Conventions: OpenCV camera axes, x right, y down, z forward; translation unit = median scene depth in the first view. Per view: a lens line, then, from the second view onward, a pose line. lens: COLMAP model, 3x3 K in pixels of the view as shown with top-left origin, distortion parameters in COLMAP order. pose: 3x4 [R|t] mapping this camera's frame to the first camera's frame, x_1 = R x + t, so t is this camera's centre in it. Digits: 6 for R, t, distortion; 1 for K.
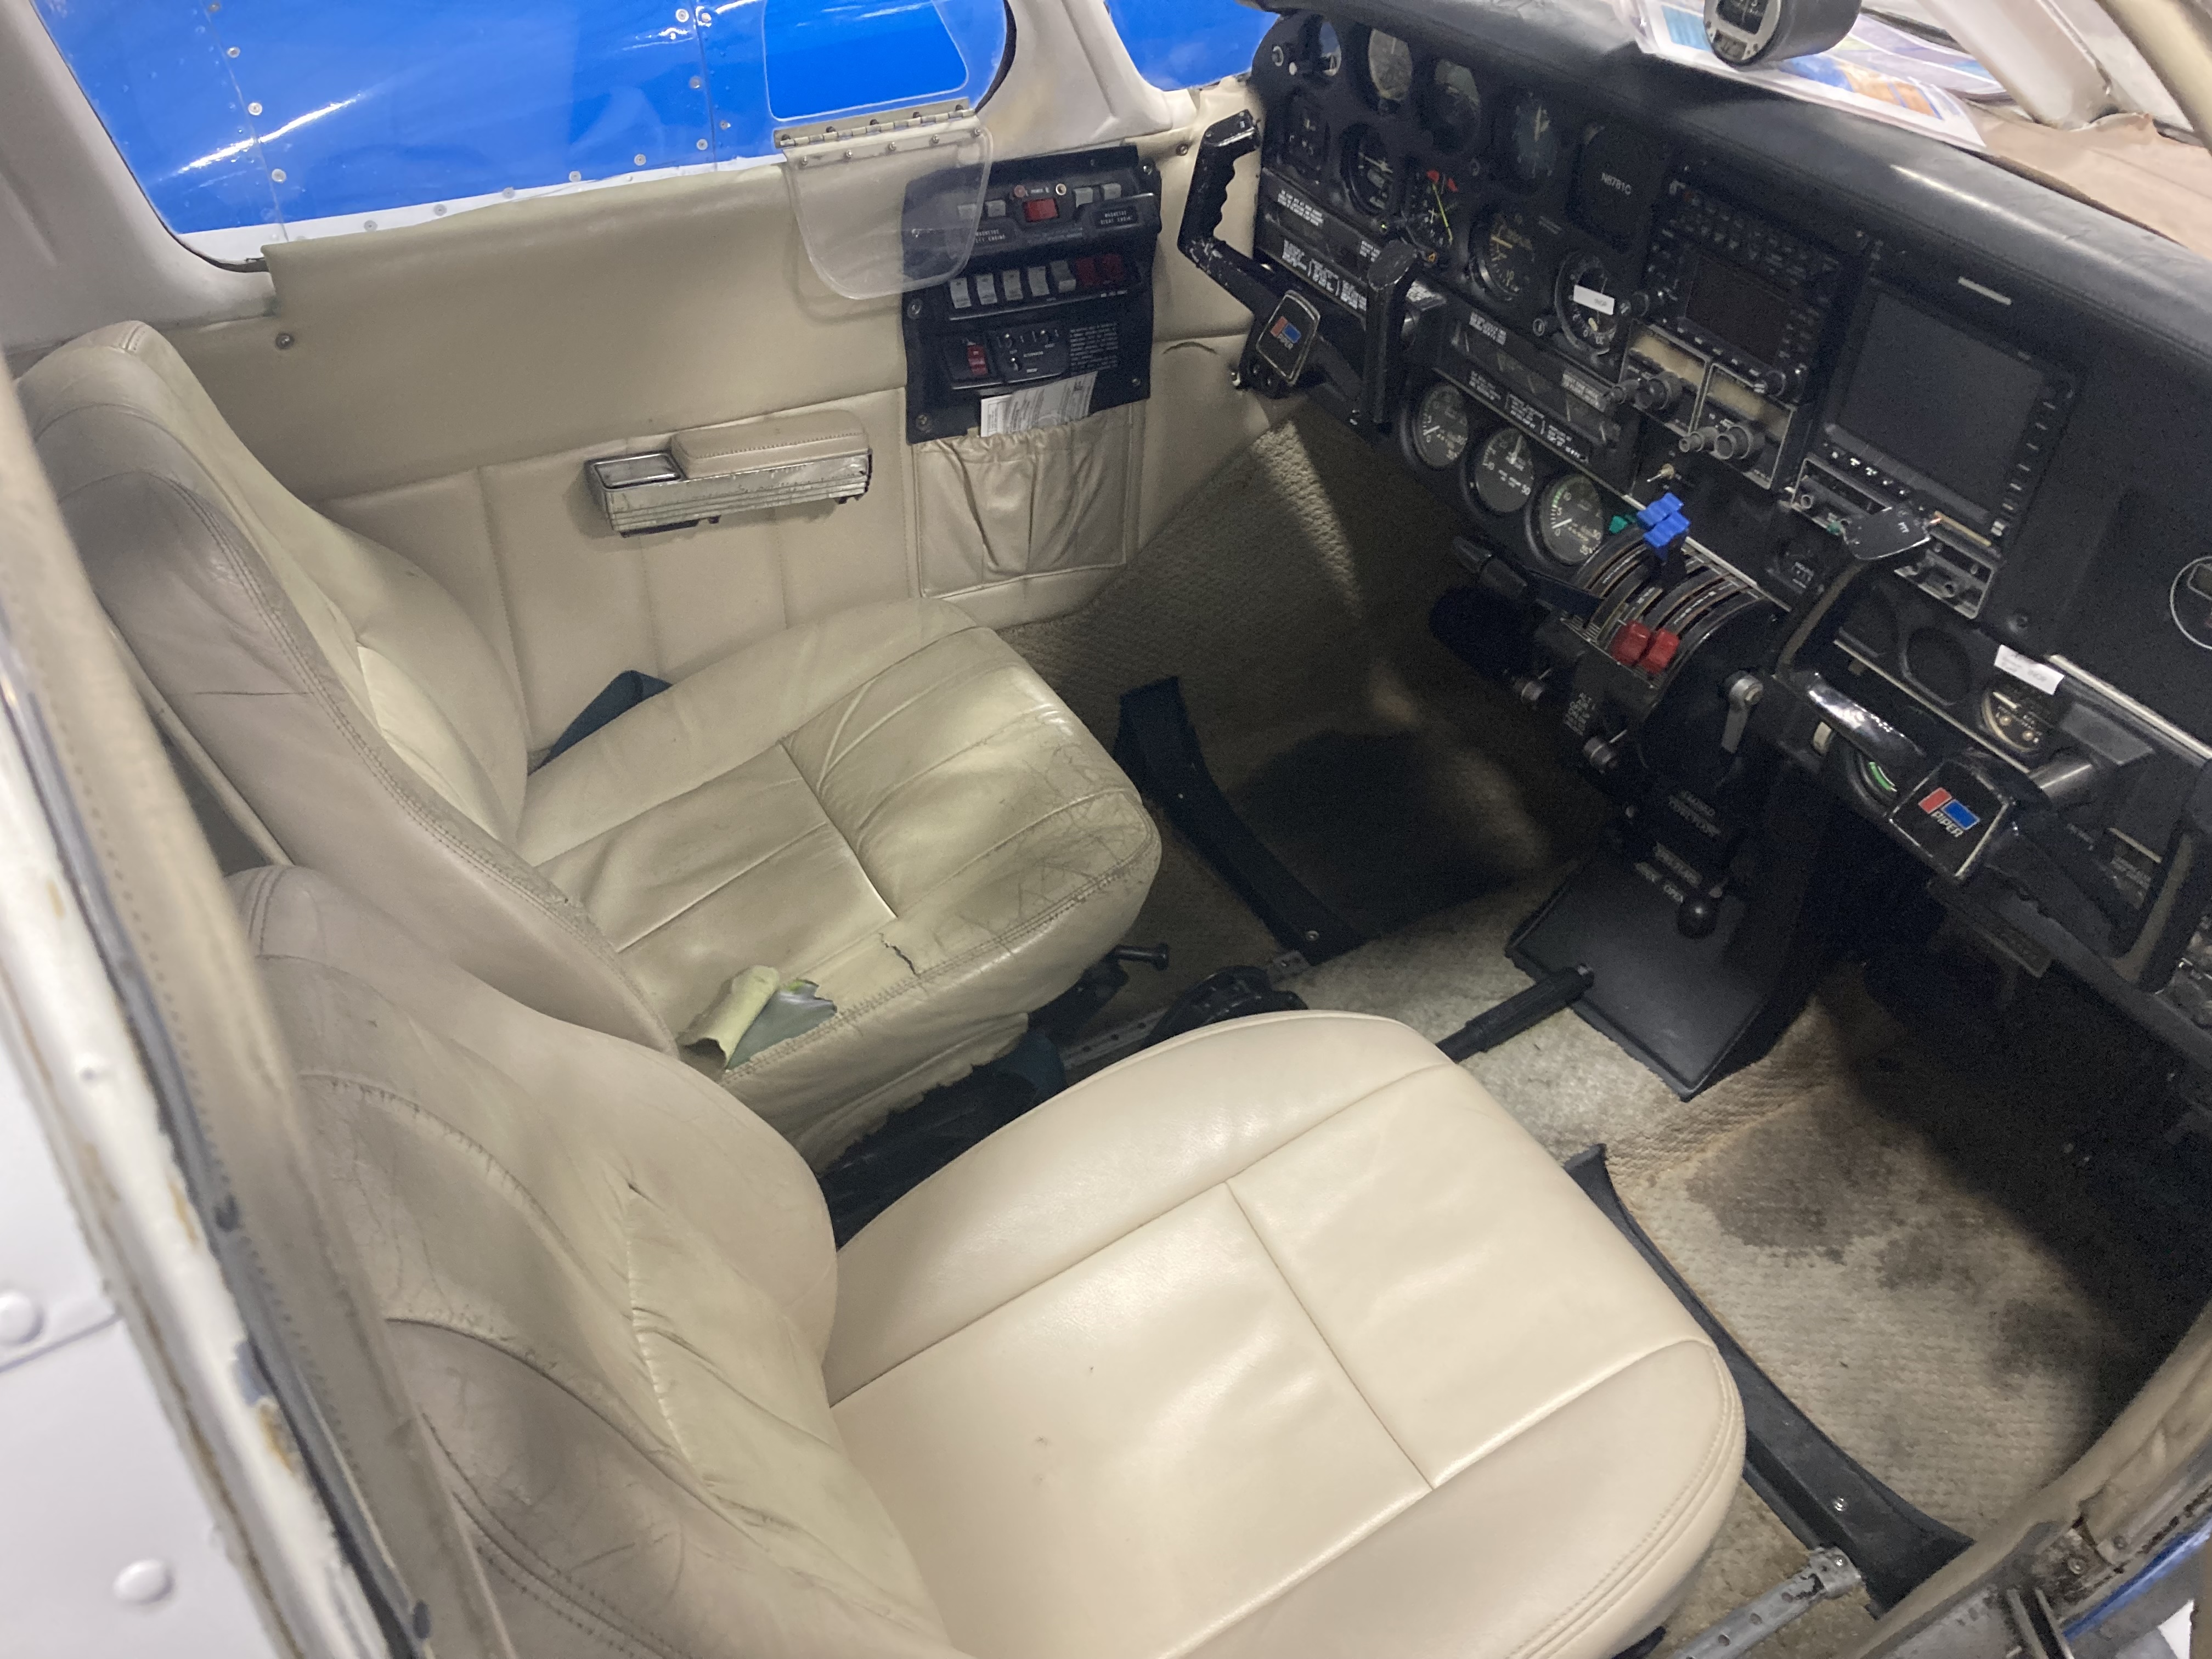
lens RADIAL K [[1791.8, 0, 1106.6], [0, 1791.8, 789.2], [0, 0, 1]] dist [0.043364, -0.087896]
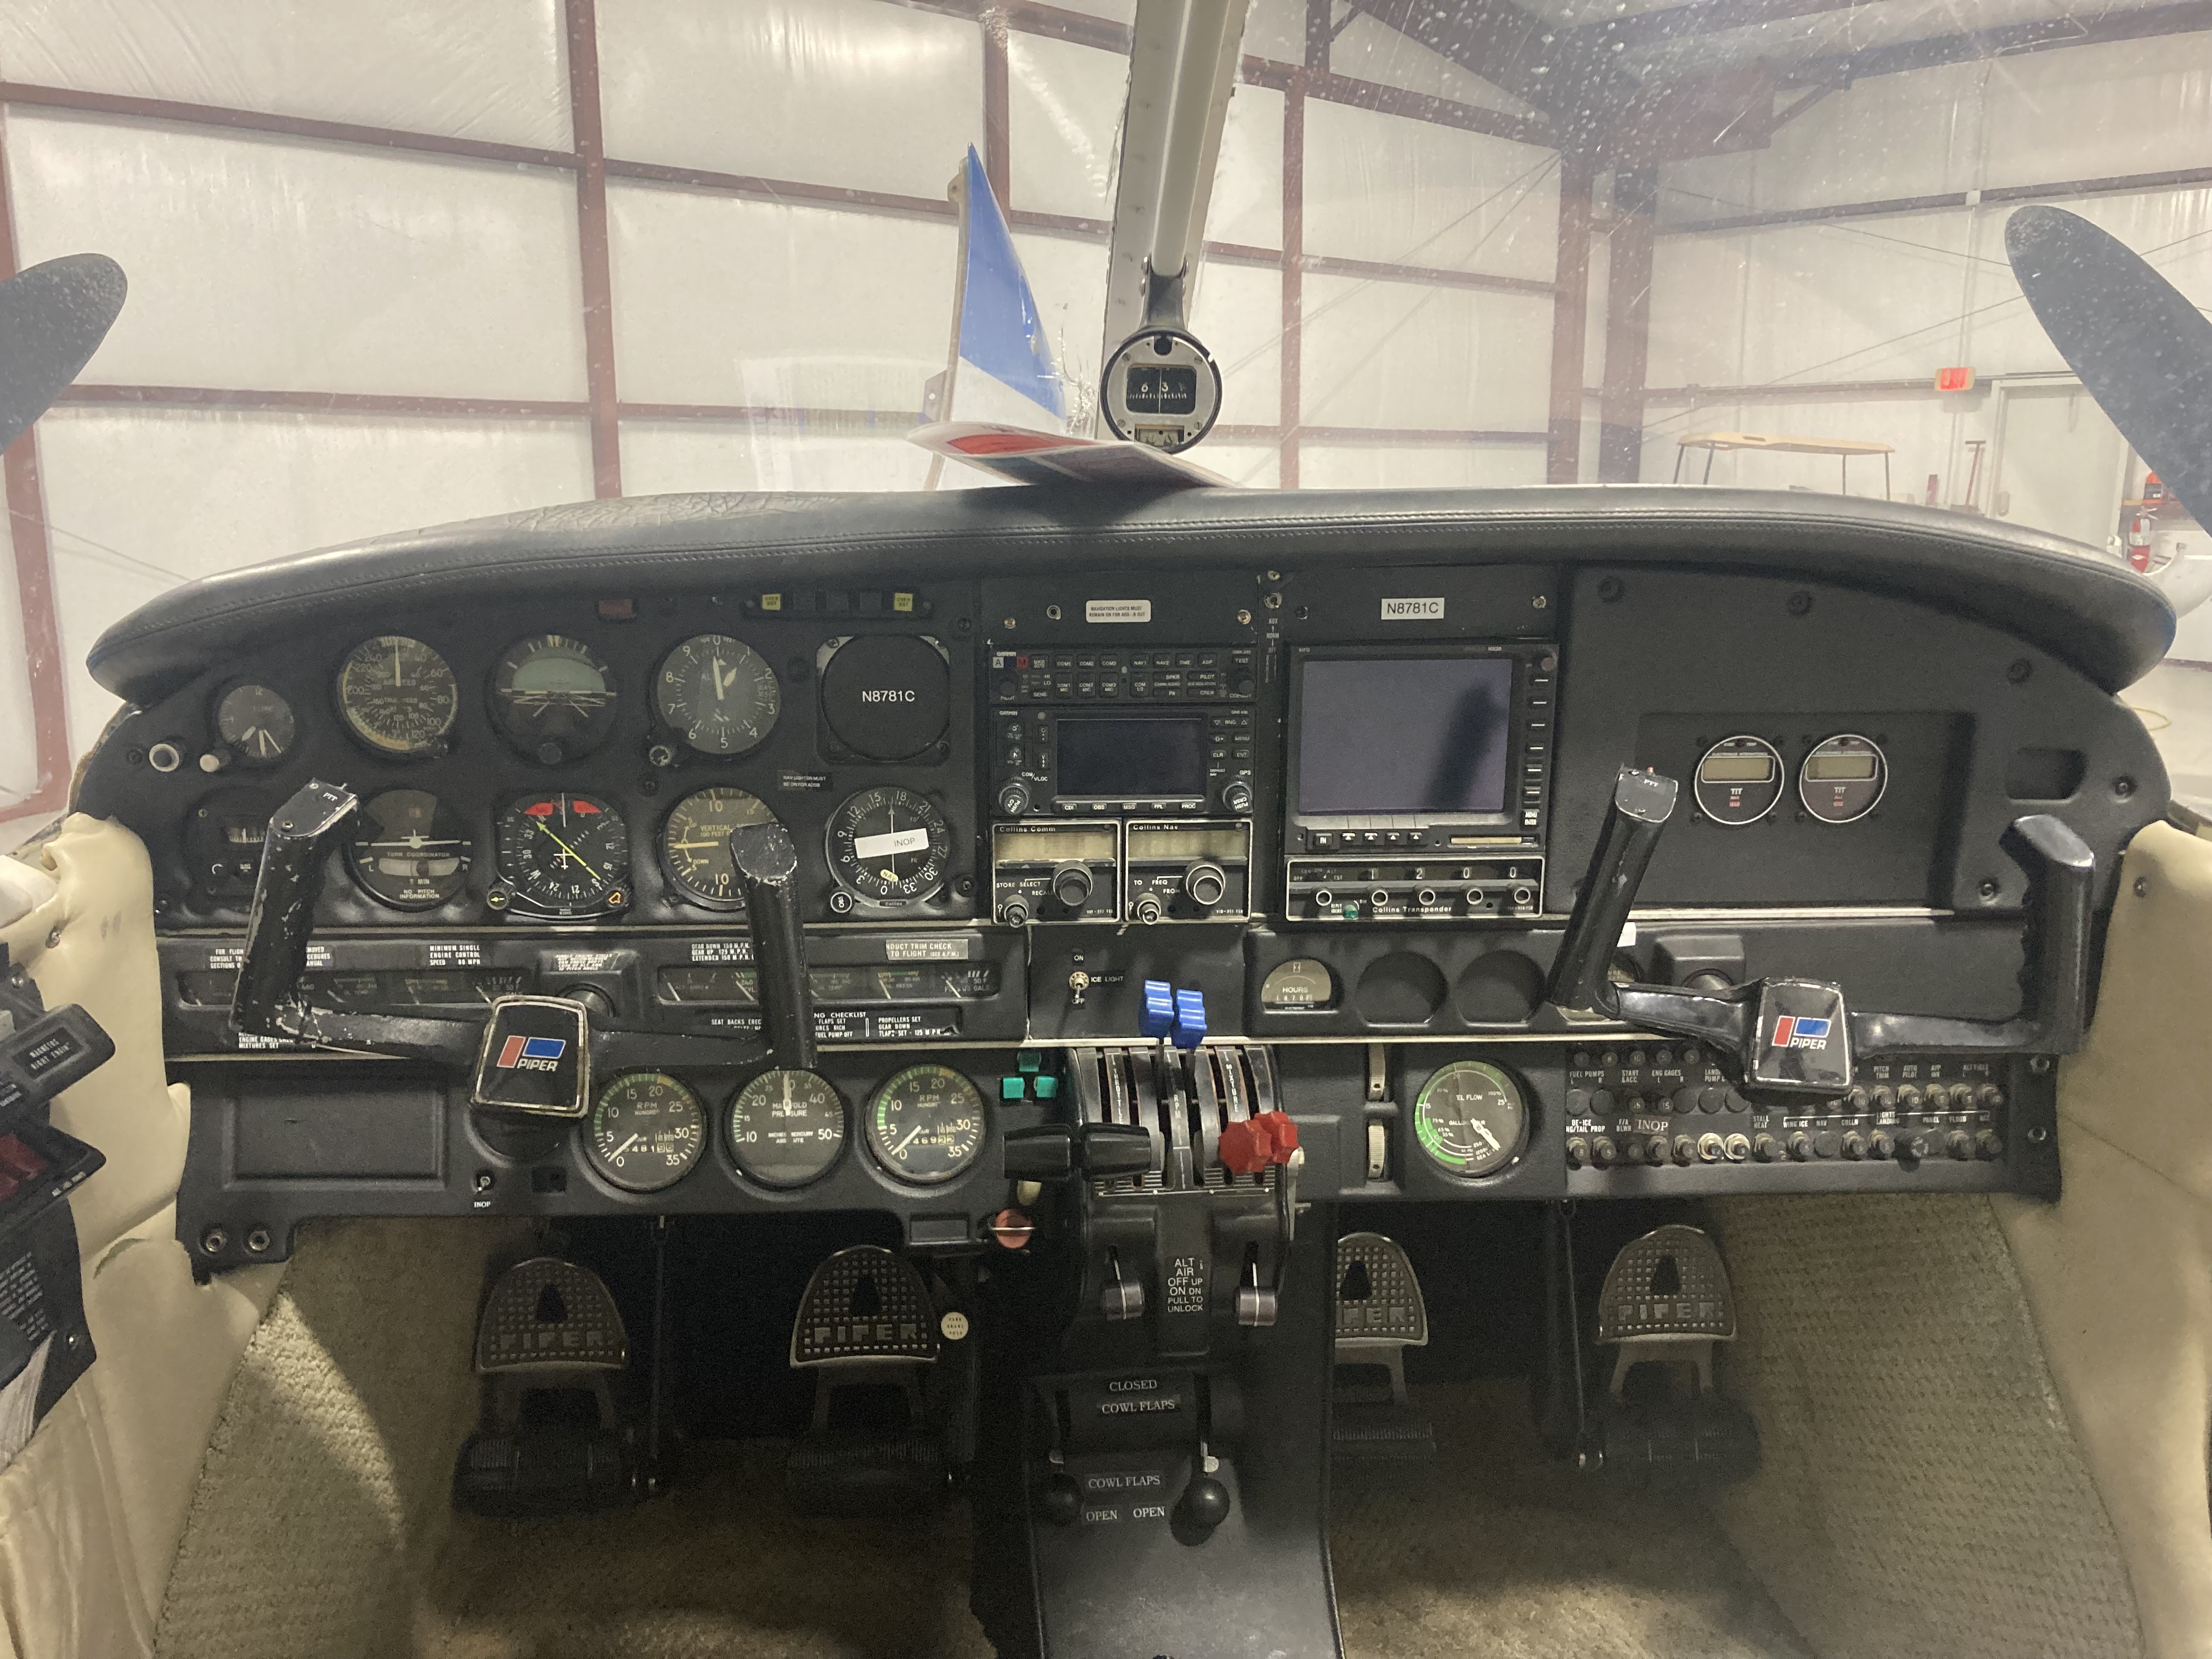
lens RADIAL K [[1791.8, 0, 1106.6], [0, 1791.8, 789.2], [0, 0, 1]] dist [0.043364, -0.087896]
pose [[0.462601, -0.228912, 0.856504, -0.332192], [0.583743, 0.805765, -0.099931, -0.144003], [-0.667266, 0.546207, 0.506374, 0.480565]]
